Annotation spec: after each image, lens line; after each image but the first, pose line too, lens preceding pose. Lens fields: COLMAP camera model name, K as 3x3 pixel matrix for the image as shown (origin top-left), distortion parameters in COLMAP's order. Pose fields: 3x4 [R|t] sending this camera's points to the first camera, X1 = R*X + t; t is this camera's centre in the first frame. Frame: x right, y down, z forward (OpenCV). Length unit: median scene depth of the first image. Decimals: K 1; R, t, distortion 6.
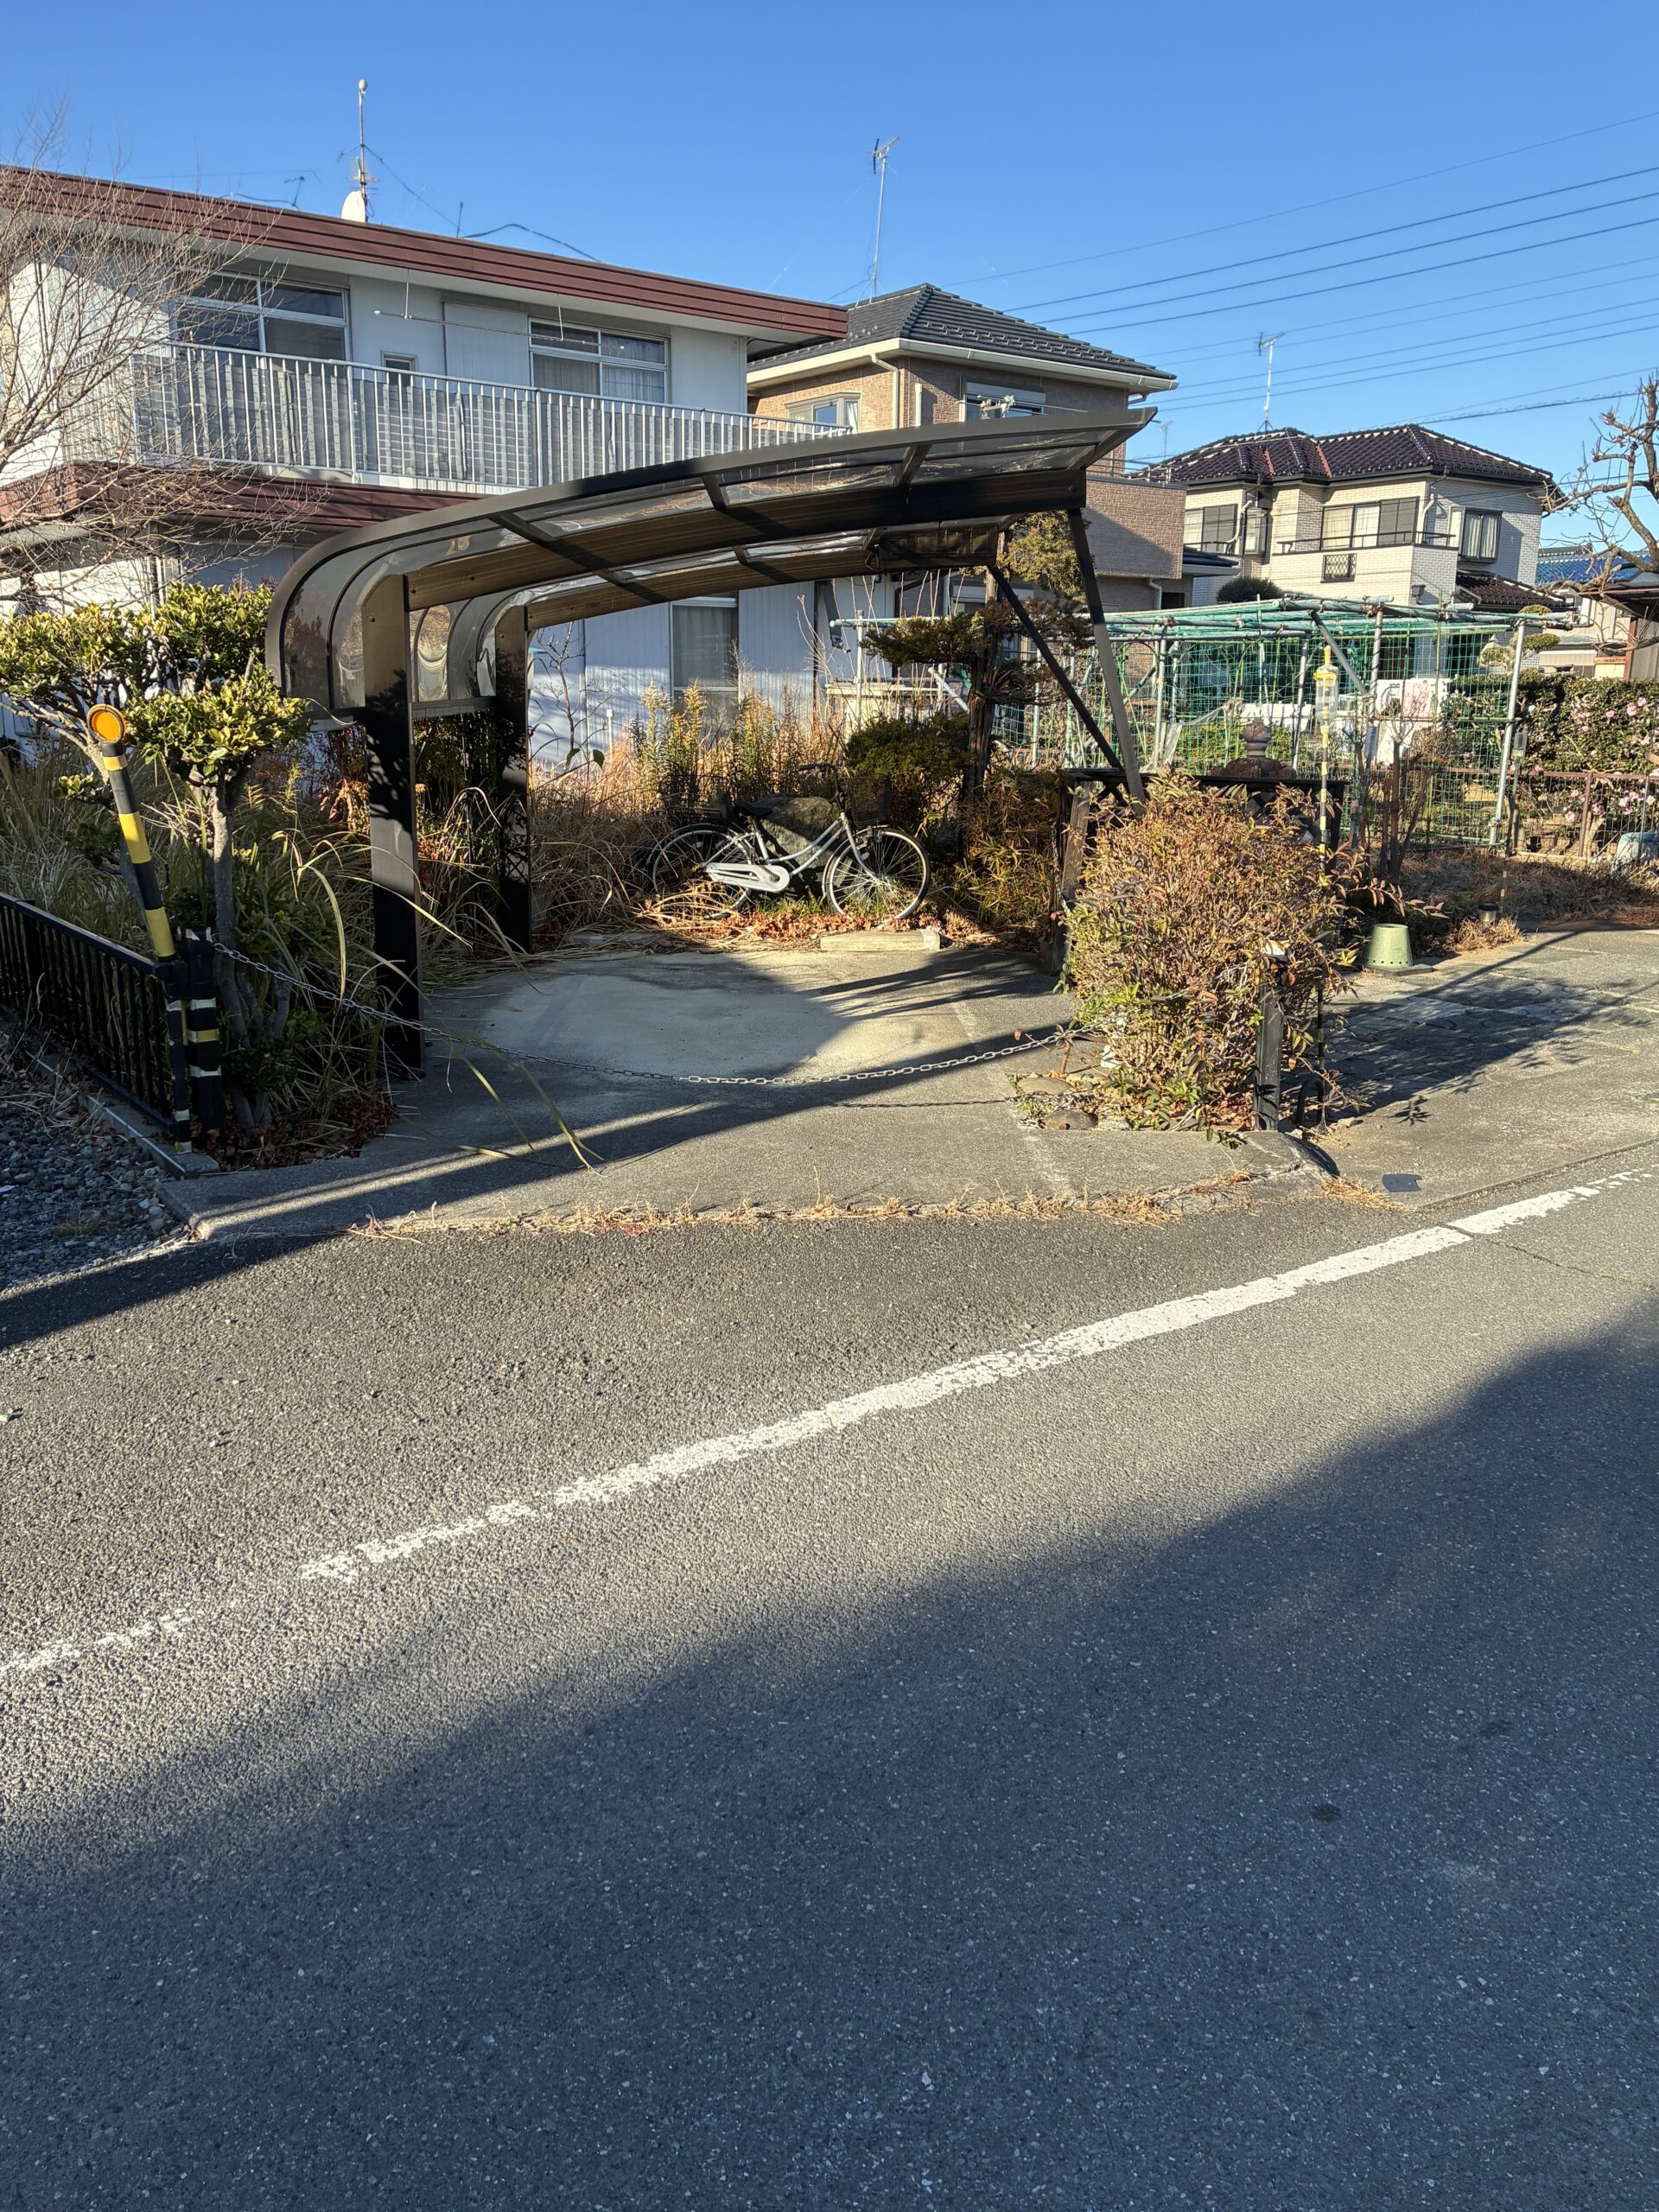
lens RADIAL K [[1768.0, 0, 832.3], [0, 1768.0, 1106.6], [0, 0, 1]] dist [0.076518, -0.068112]
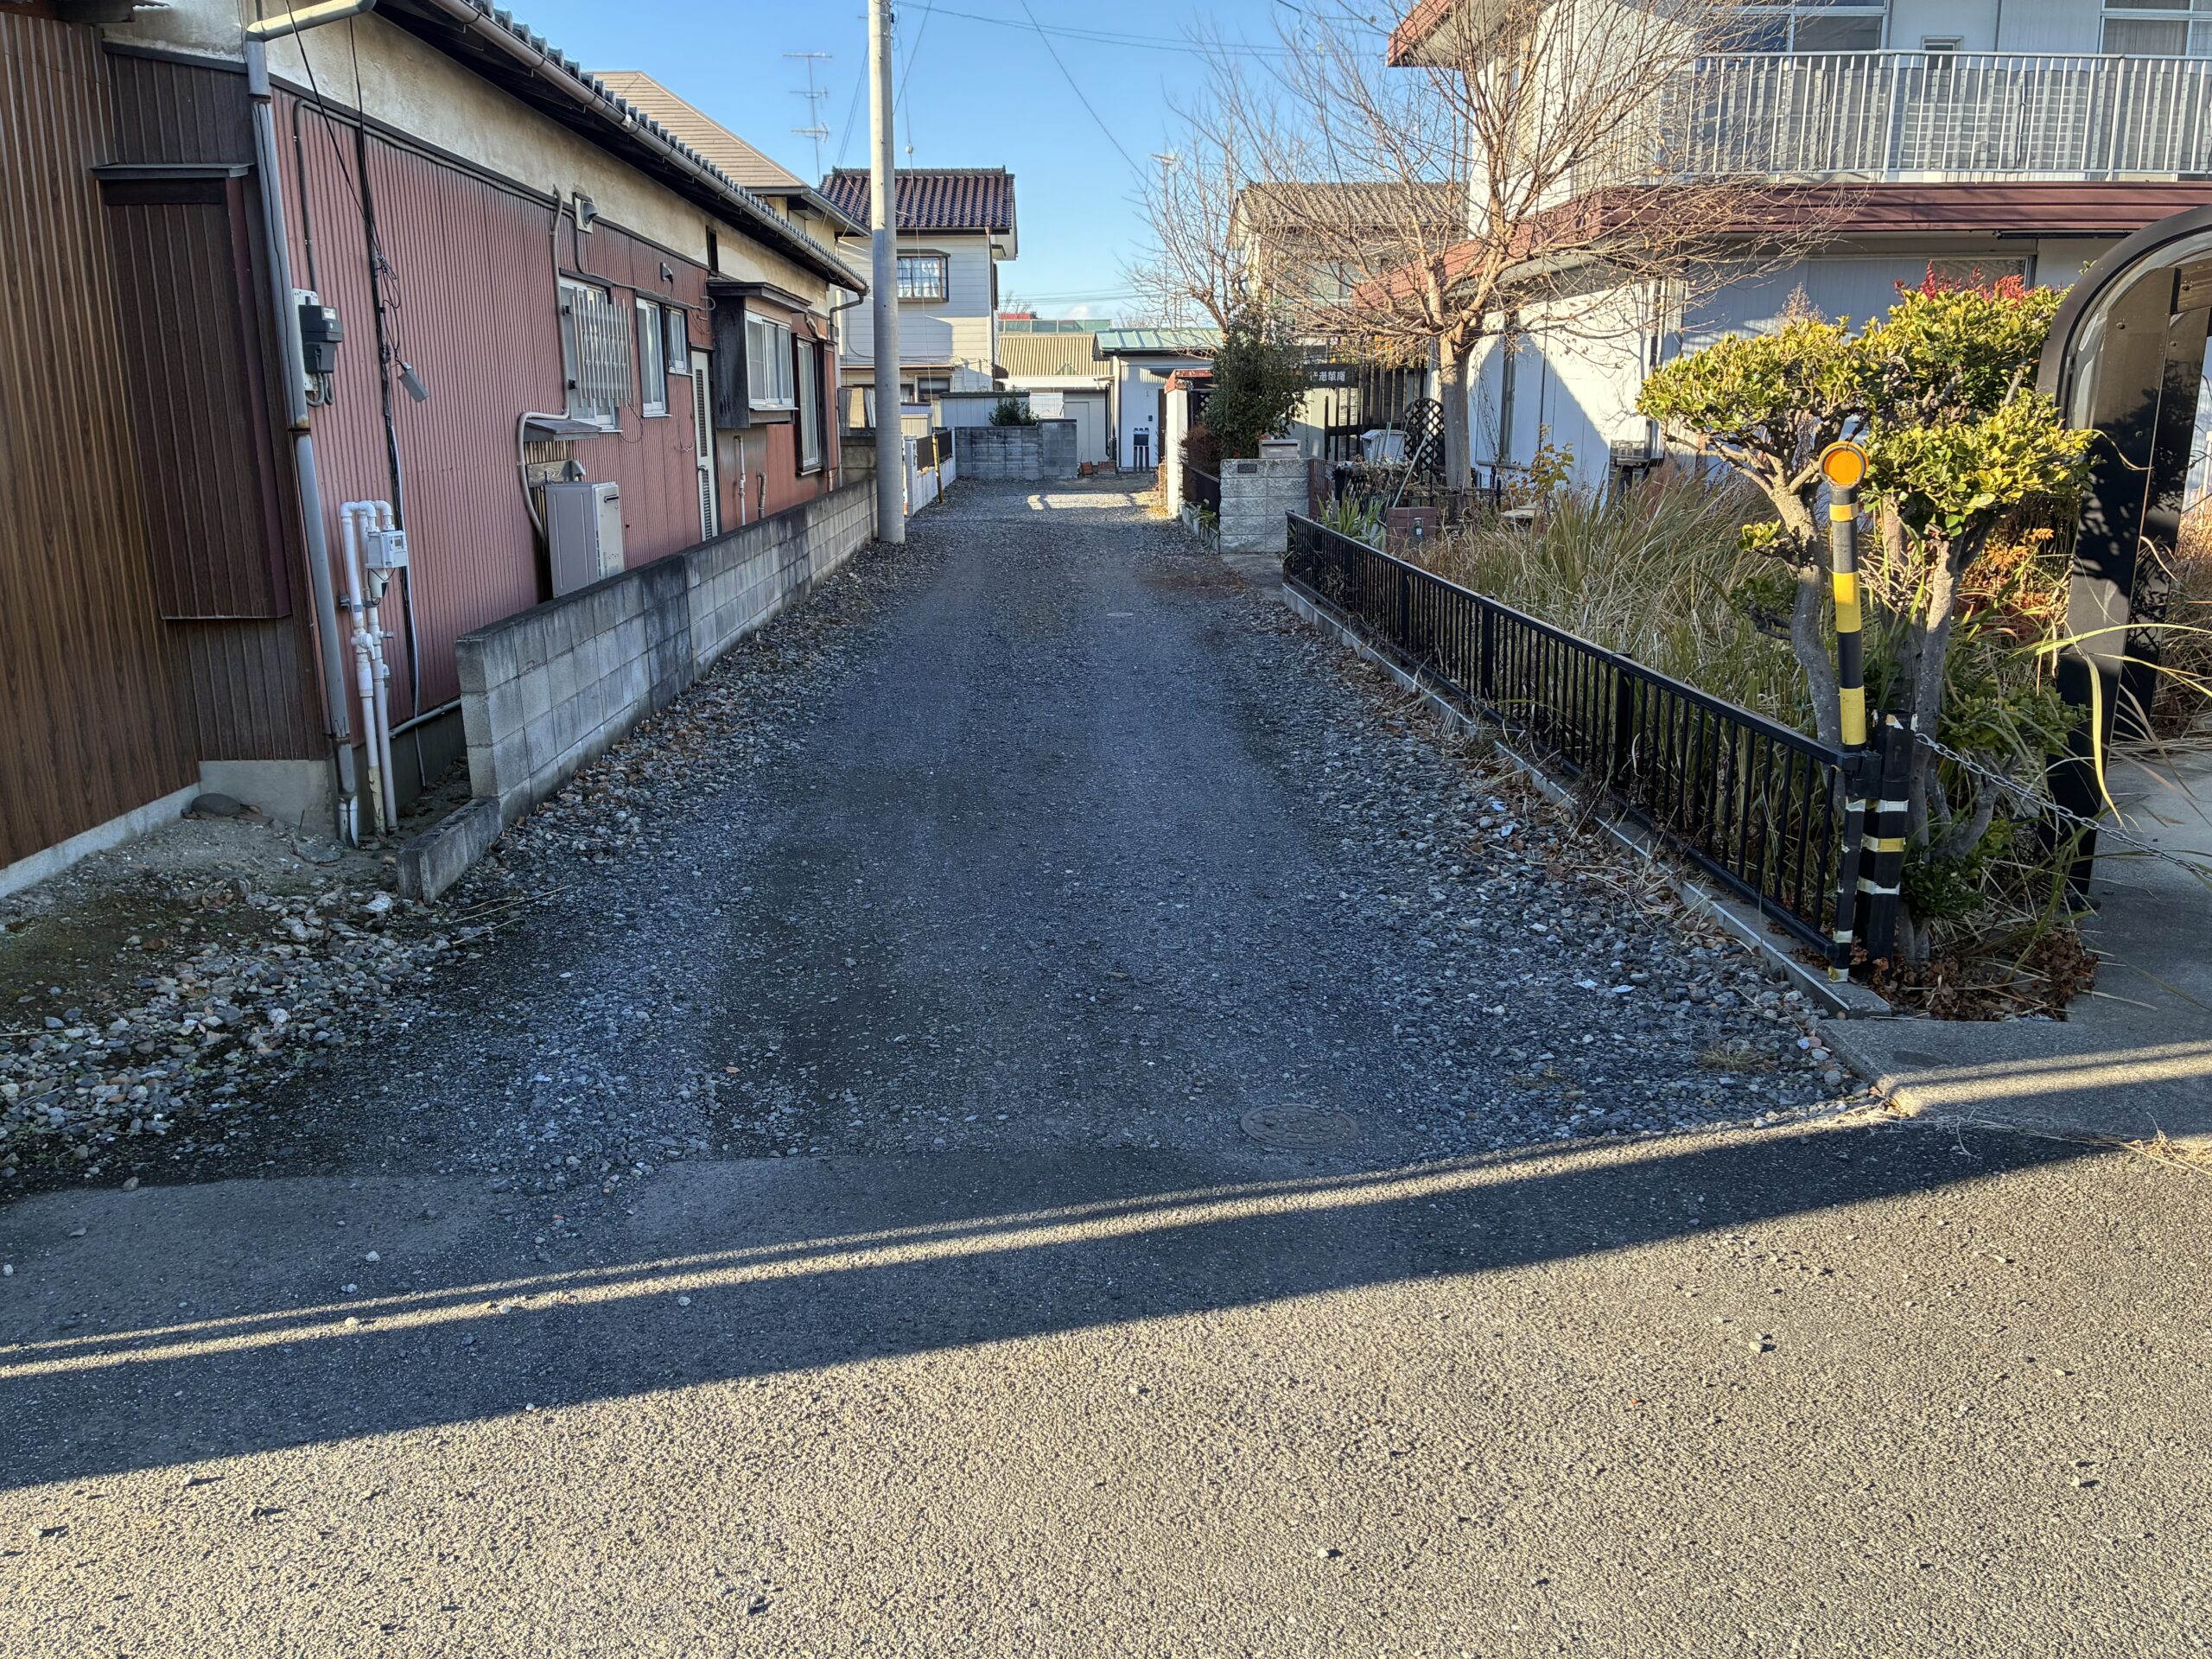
lens RADIAL K [[1768.0, 0, 1102.7], [0, 1768.0, 813.0], [0, 0, 1]] dist [0.076518, -0.068112]
pose [[0.833902, 0.113924, -0.540027, -0.203075], [-0.118545, 0.992599, 0.026342, -0.031839], [0.539031, 0.042051, 0.841235, 0.113639]]
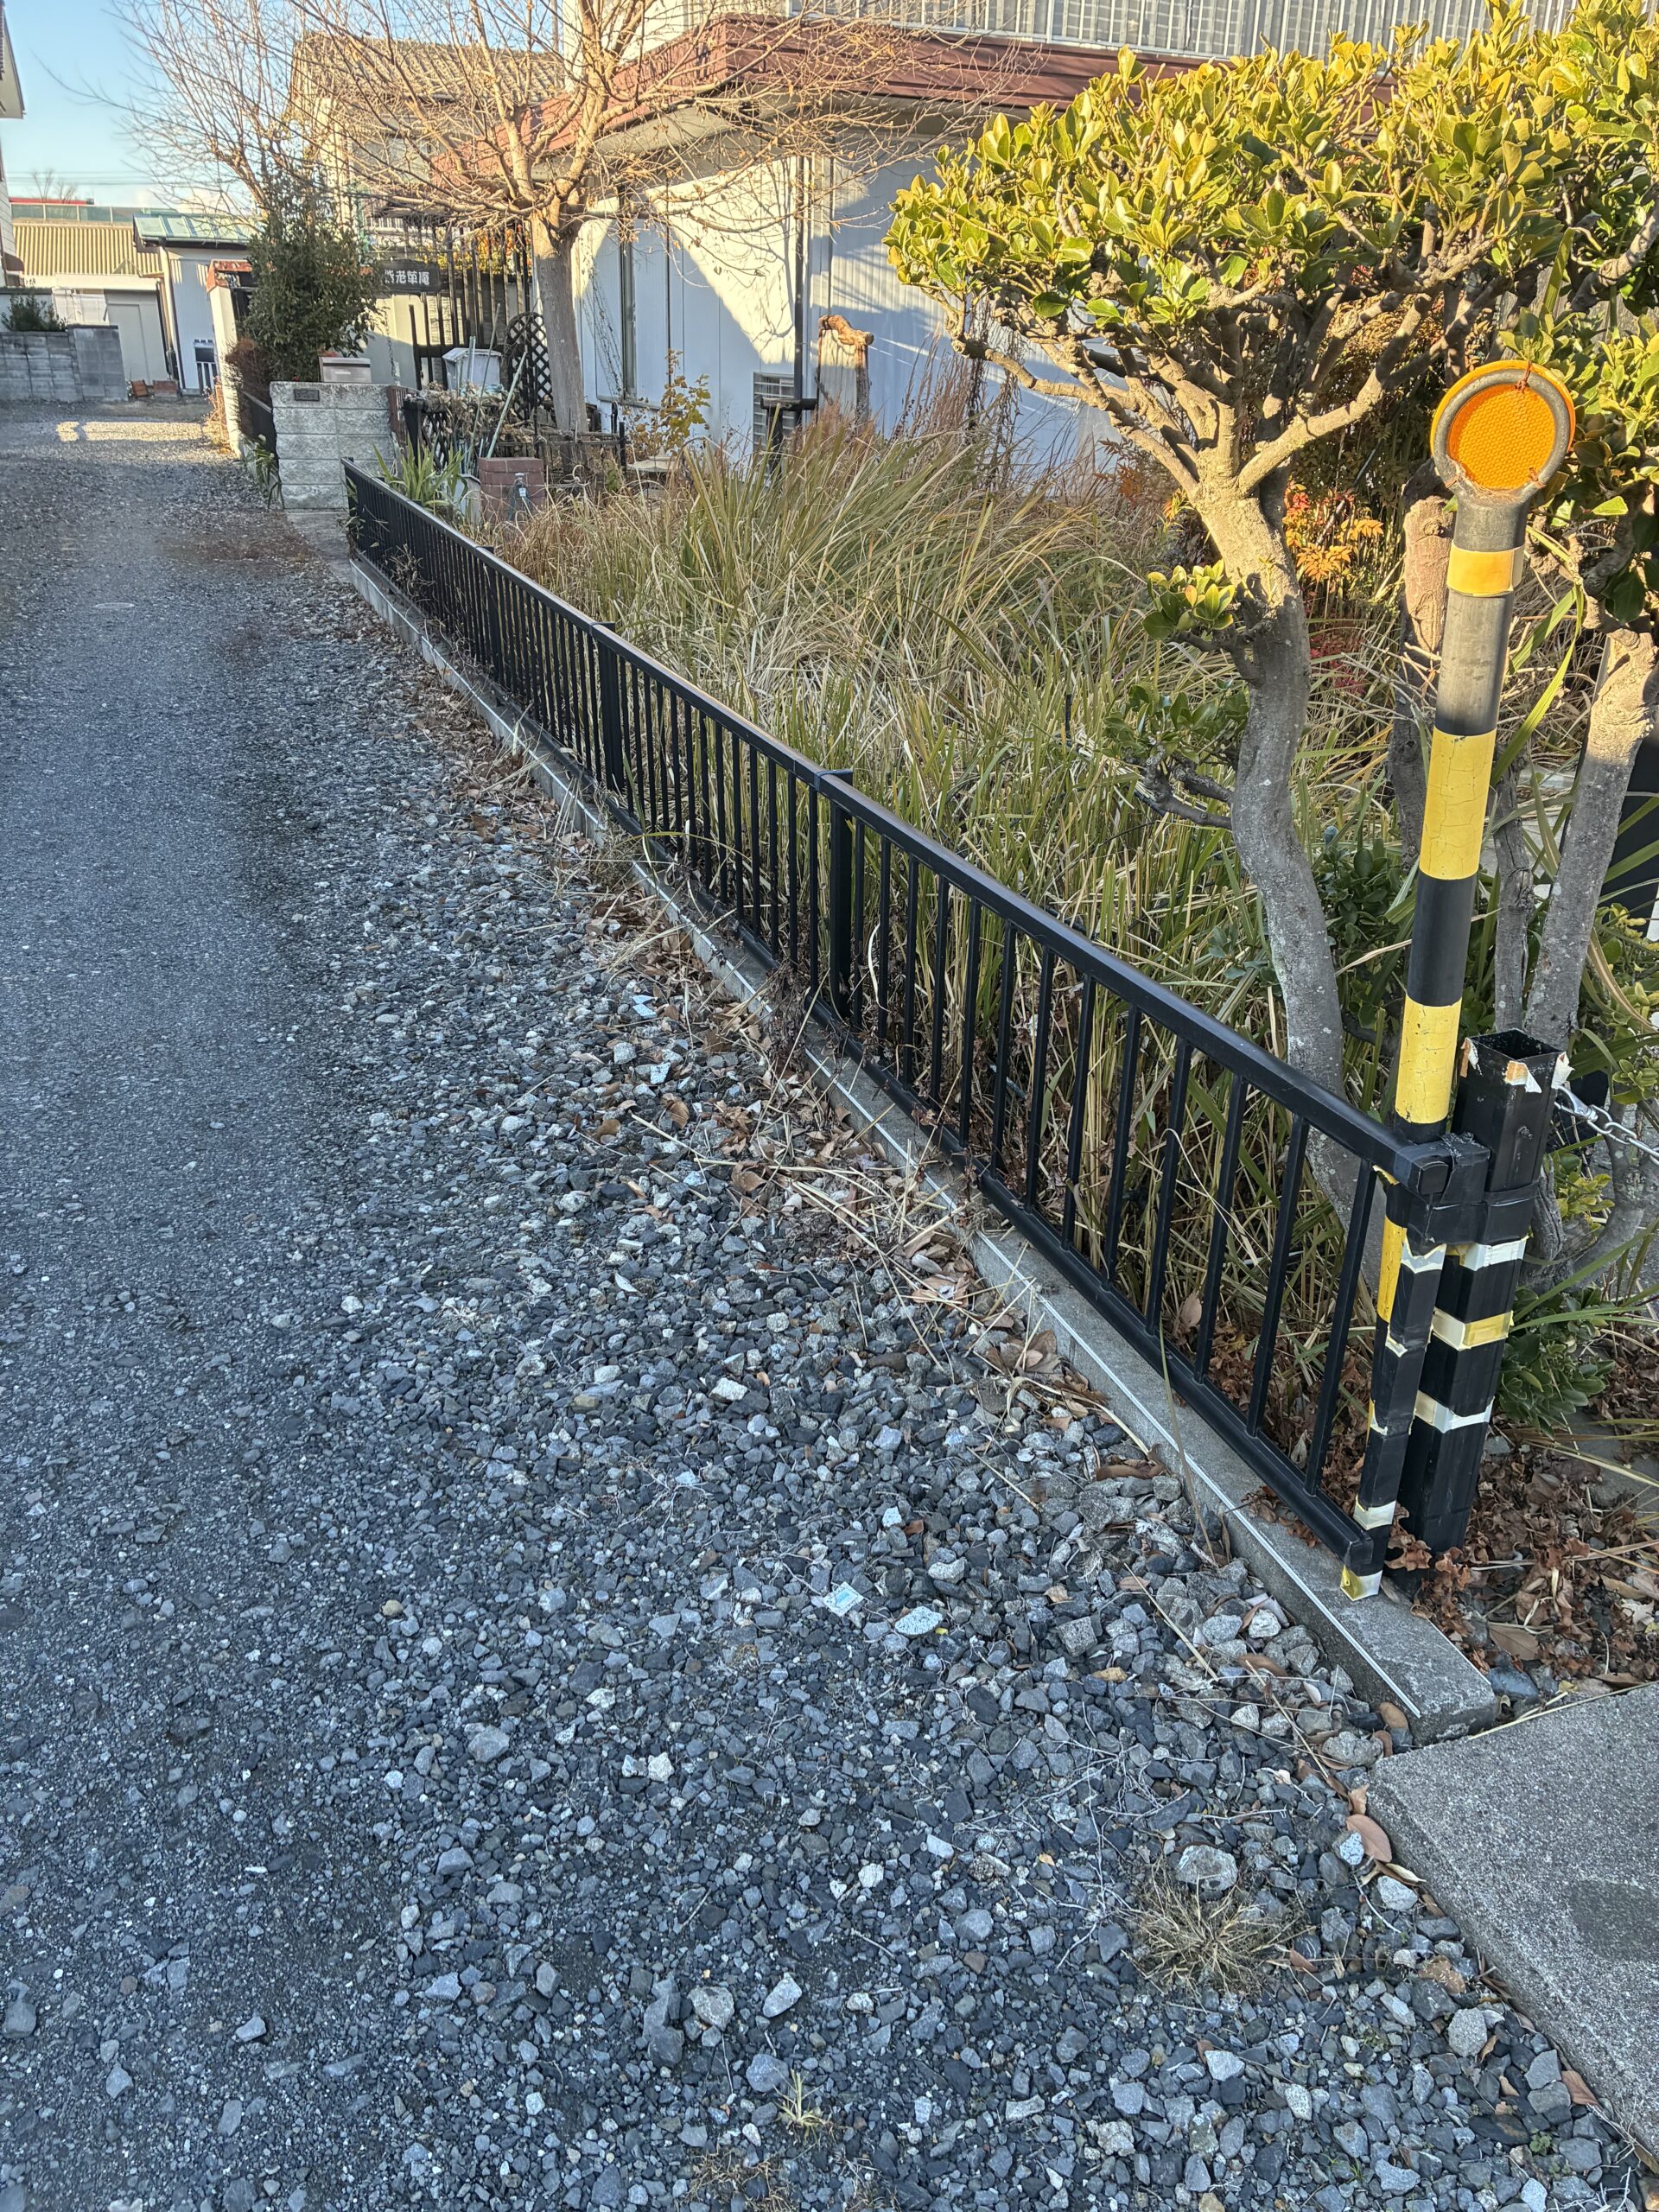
lens RADIAL K [[1692.1, 0, 842.0], [0, 1692.1, 1102.3], [0, 0, 1]] dist [0.062672, -0.059234]
pose [[0.967081, 0.121484, -0.223597, -0.390350], [-0.079134, 0.978691, 0.189477, -0.135826], [0.241851, -0.165546, 0.956087, 0.618508]]
